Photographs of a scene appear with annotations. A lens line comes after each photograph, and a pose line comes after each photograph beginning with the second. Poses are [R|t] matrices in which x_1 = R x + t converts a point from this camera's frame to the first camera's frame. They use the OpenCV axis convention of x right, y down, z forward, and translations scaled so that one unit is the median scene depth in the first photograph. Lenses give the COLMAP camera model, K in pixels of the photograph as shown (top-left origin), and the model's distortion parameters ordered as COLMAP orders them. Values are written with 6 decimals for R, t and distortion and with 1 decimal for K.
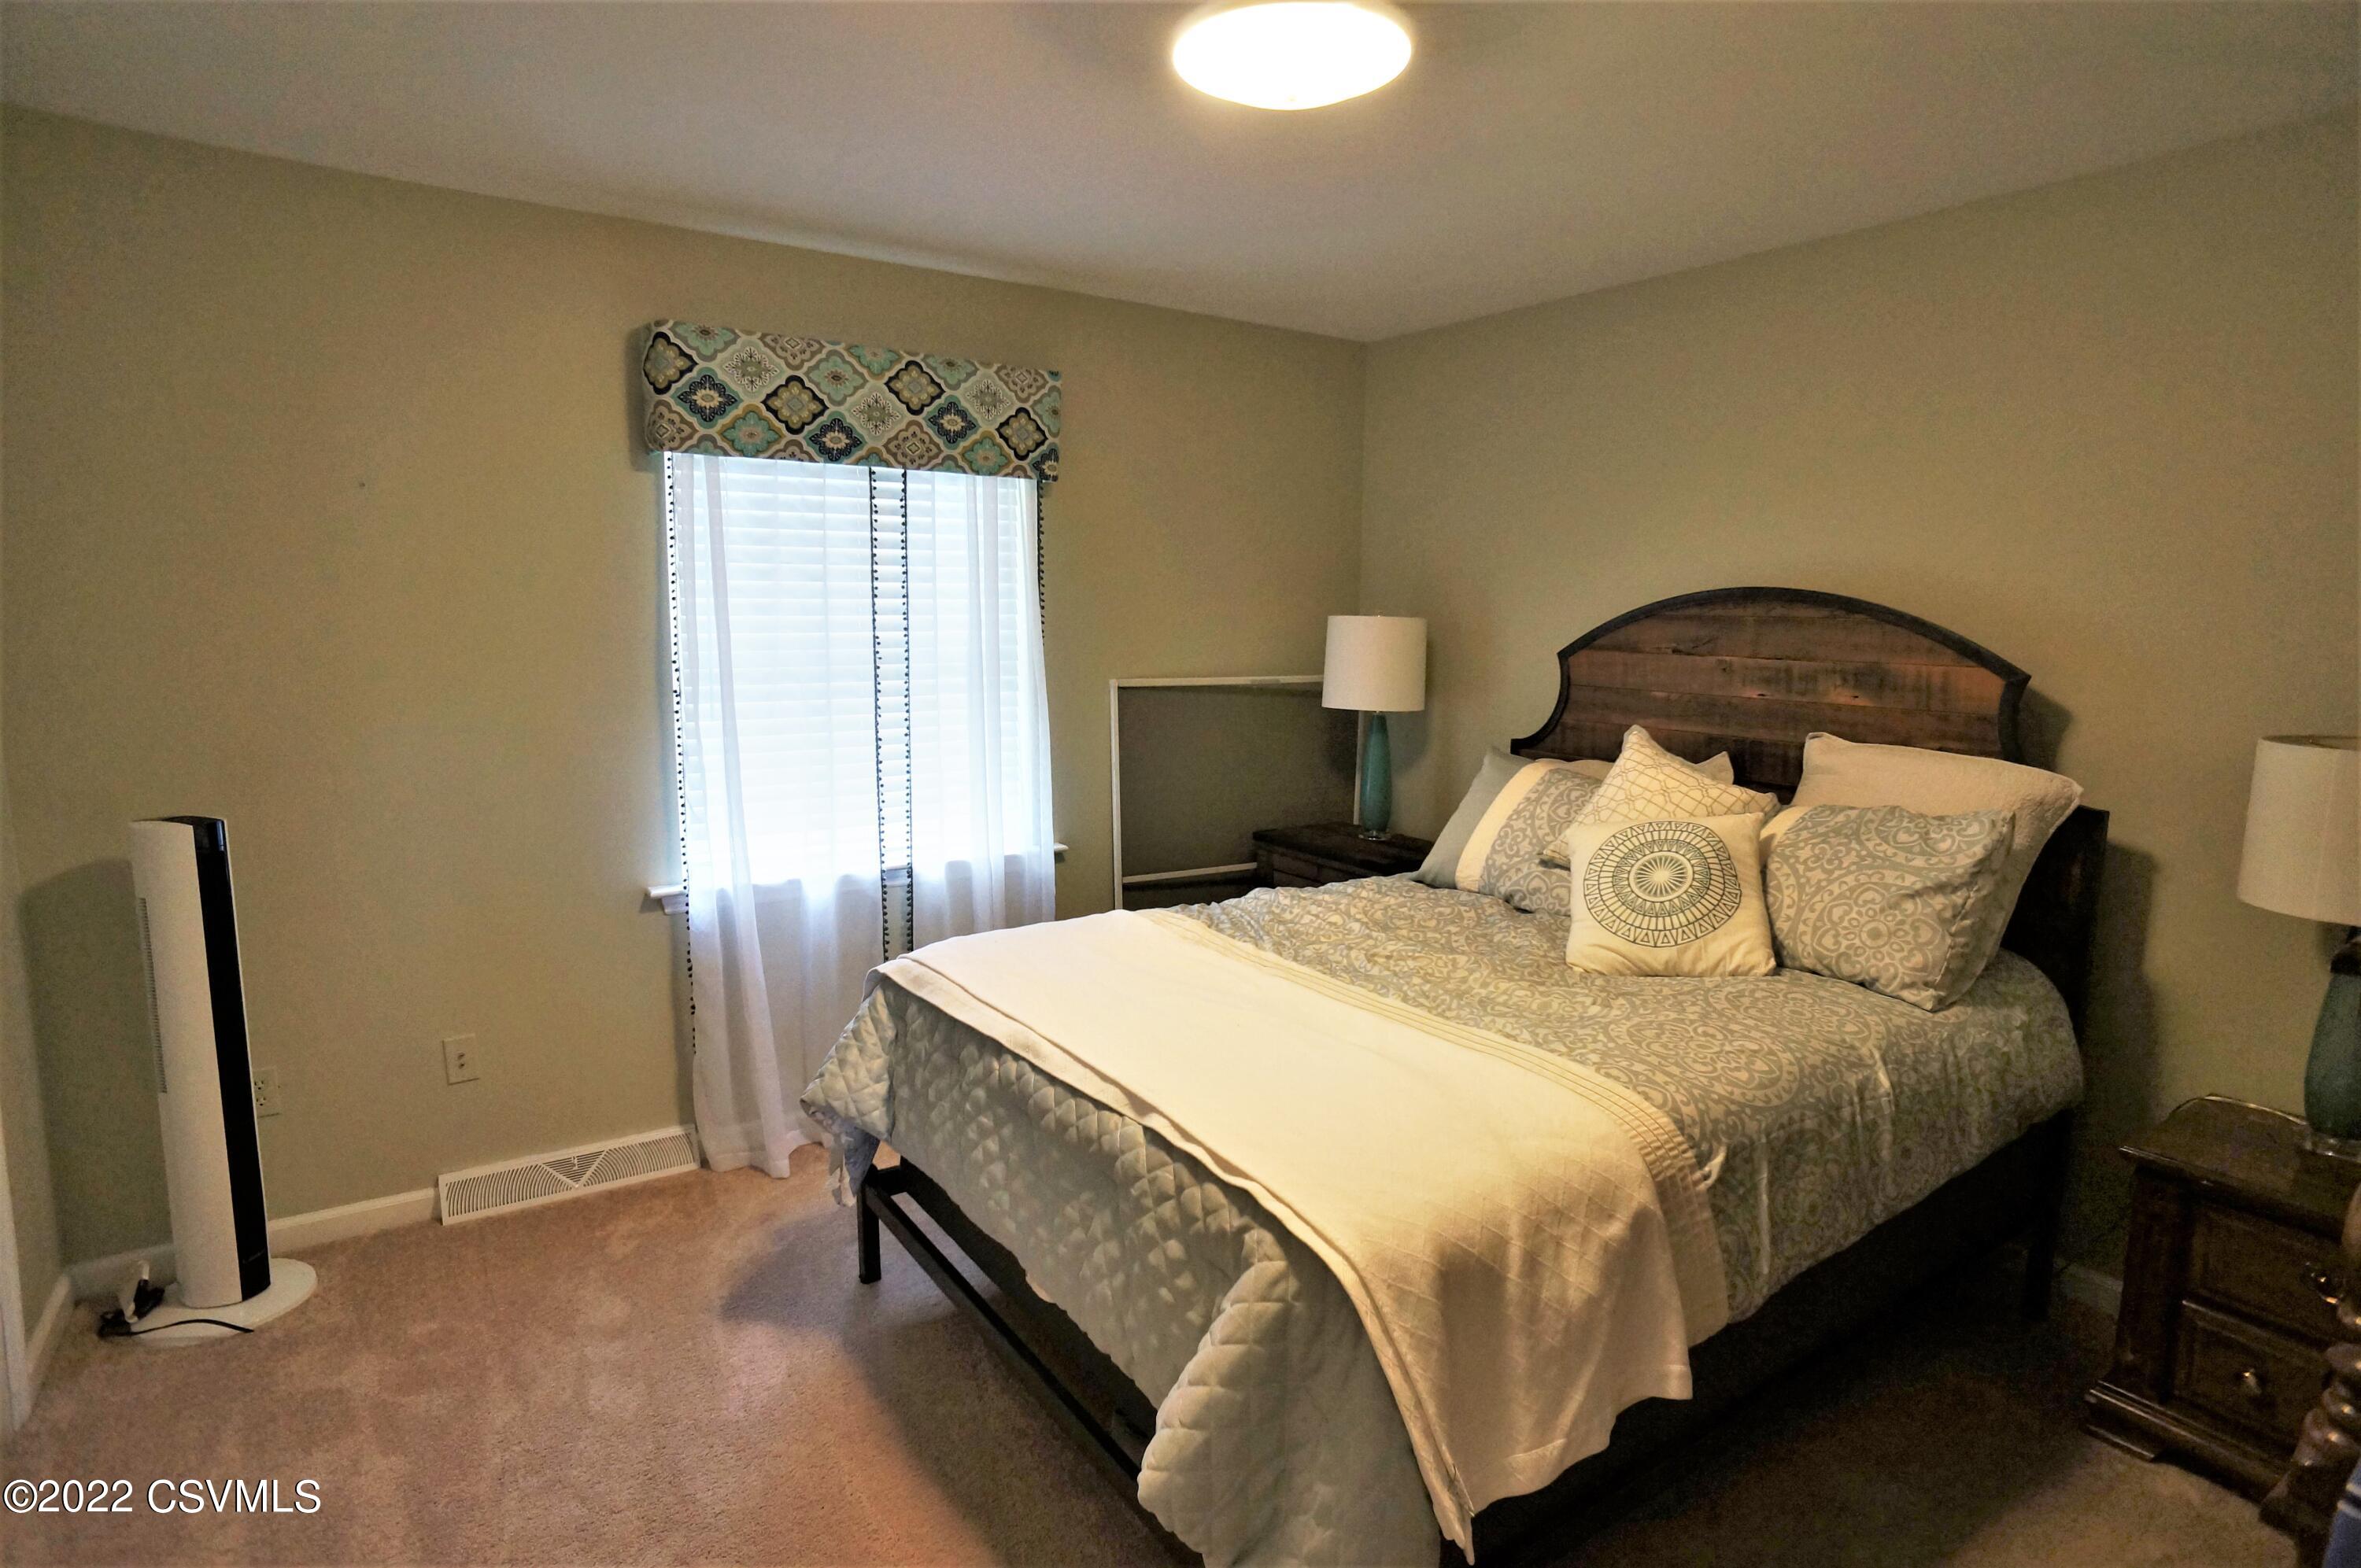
lens RADIAL K [[1240.3, 0, 1184.3], [0, 1240.3, 776.5], [0, 0, 1]] dist [-0.079015, 0.051771]
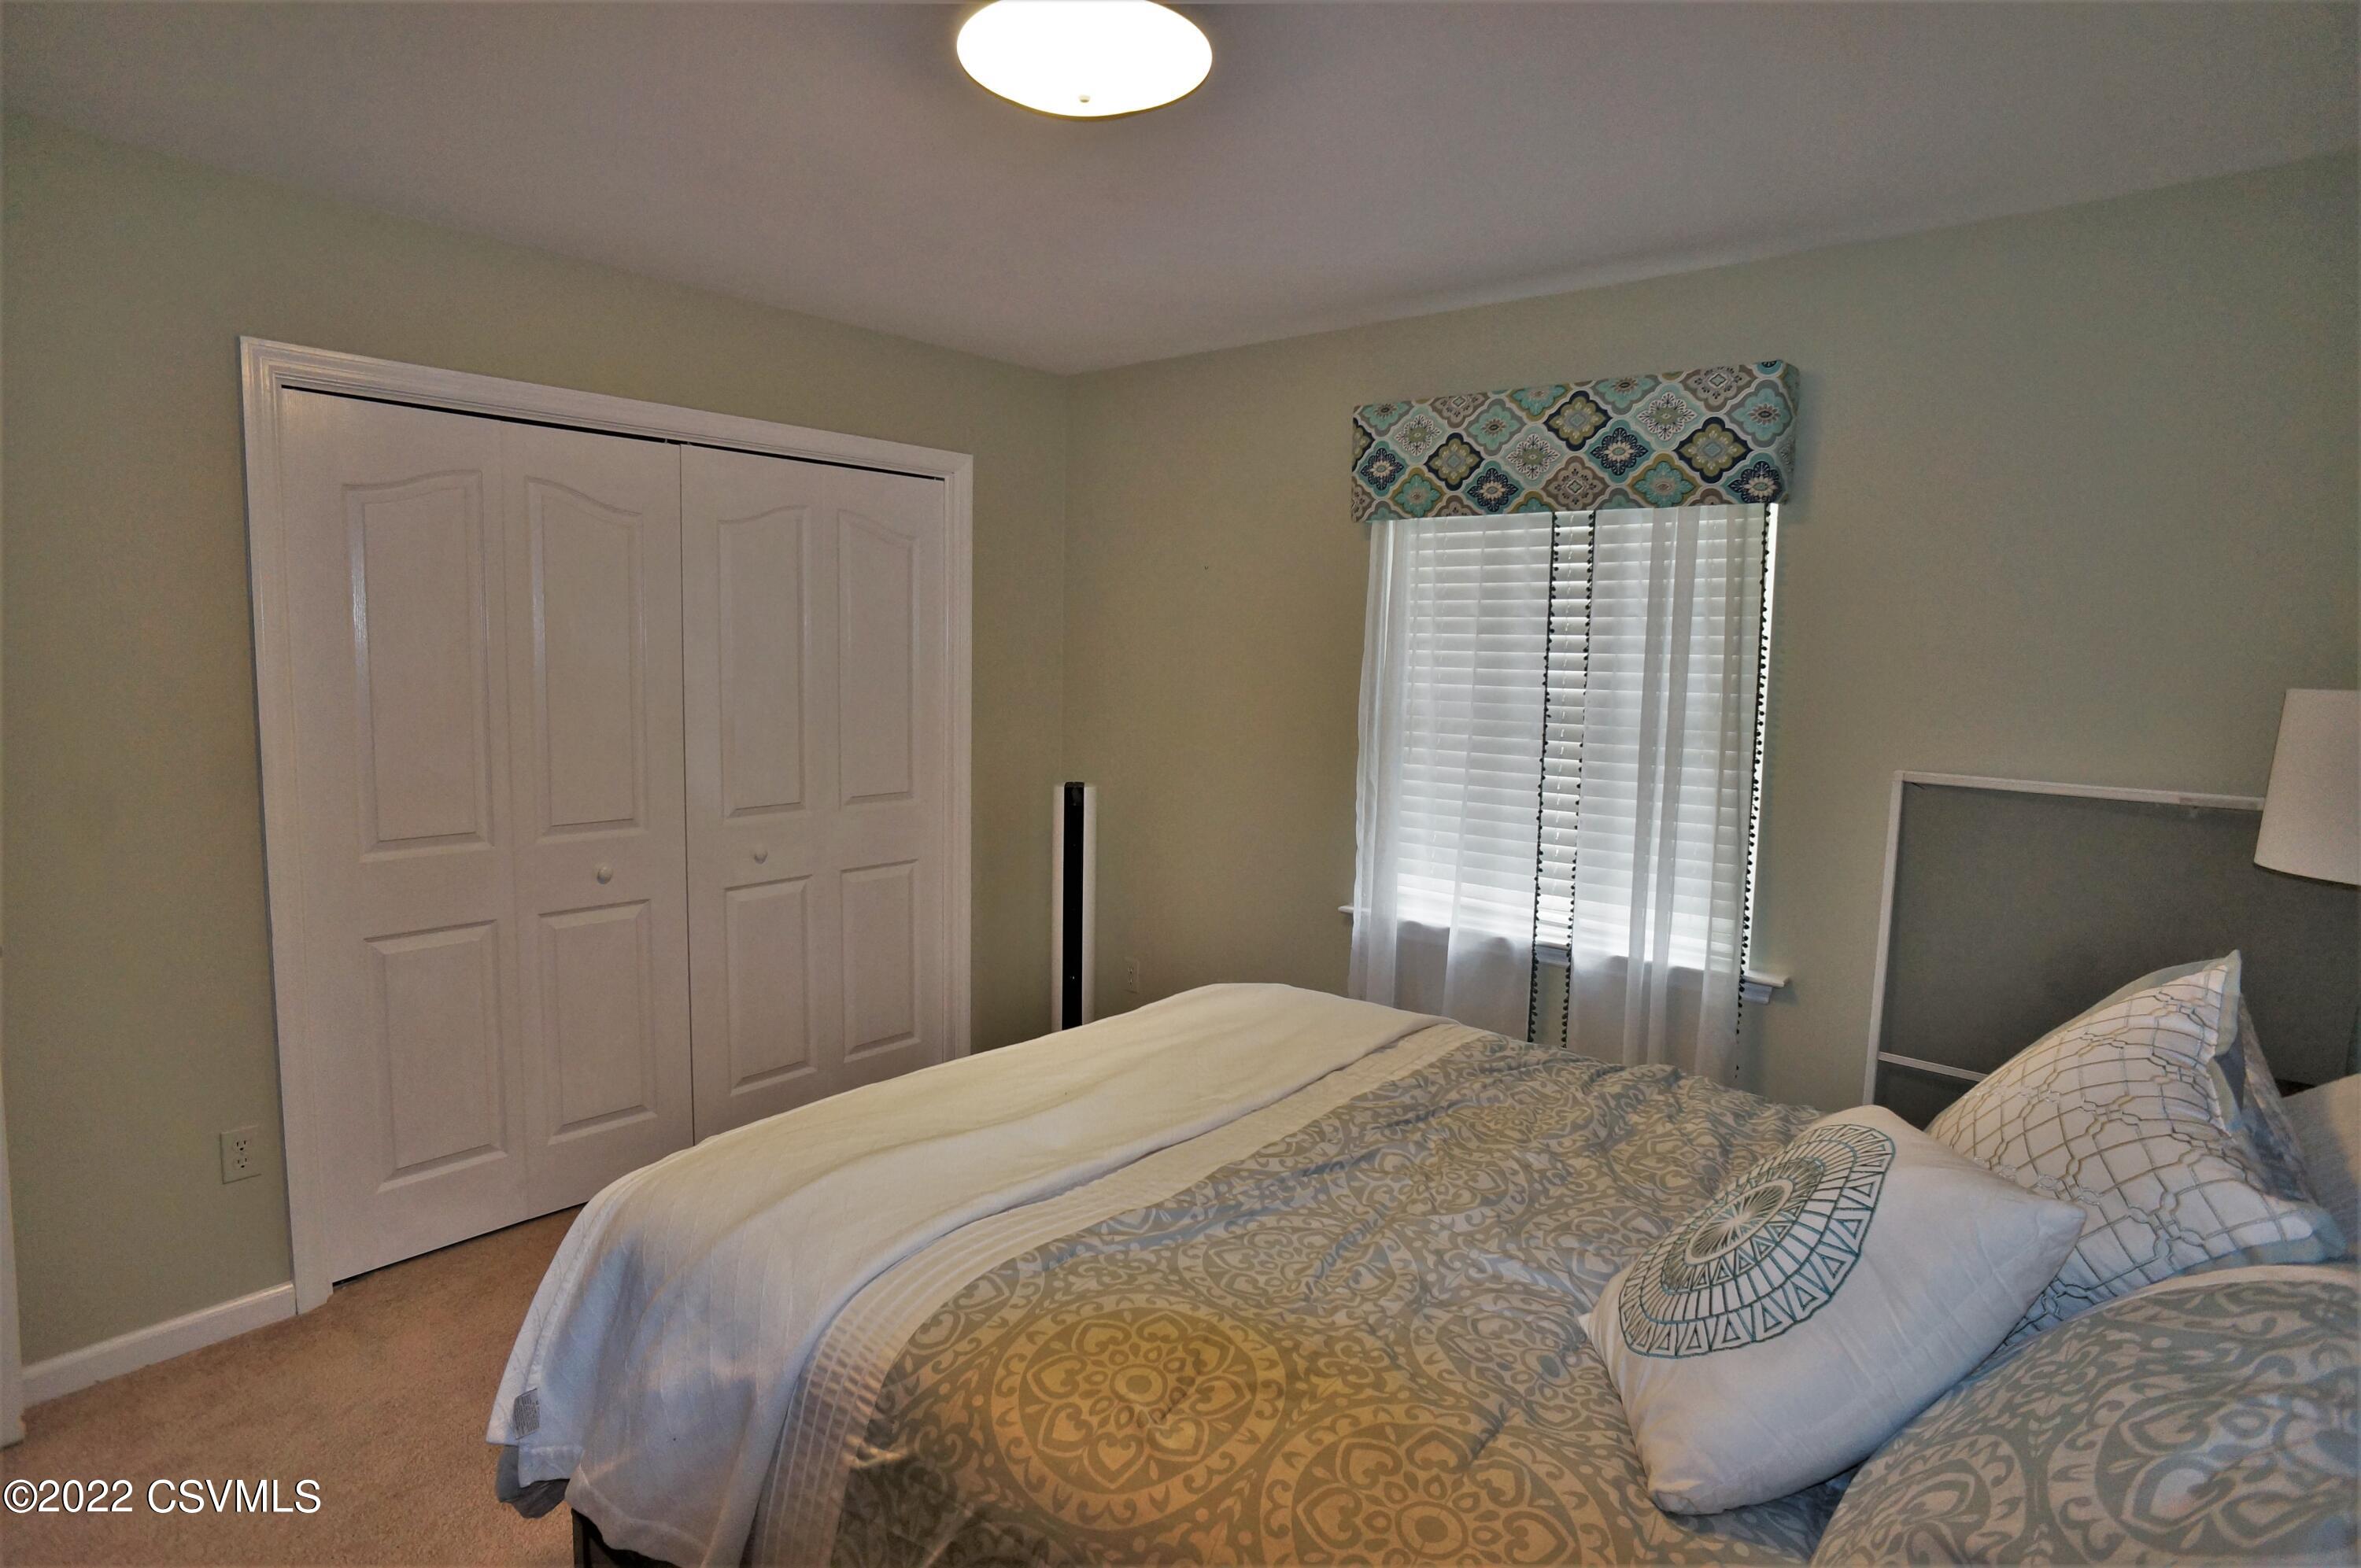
lens RADIAL K [[1240.3, 0, 1184.3], [0, 1240.3, 776.5], [0, 0, 1]] dist [-0.079015, 0.051771]
pose [[0.261796, 0.095092, -0.960427, 0.613556], [-0.145373, 0.987666, 0.058163, -0.068291], [0.954112, 0.124393, 0.272391, 0.518866]]
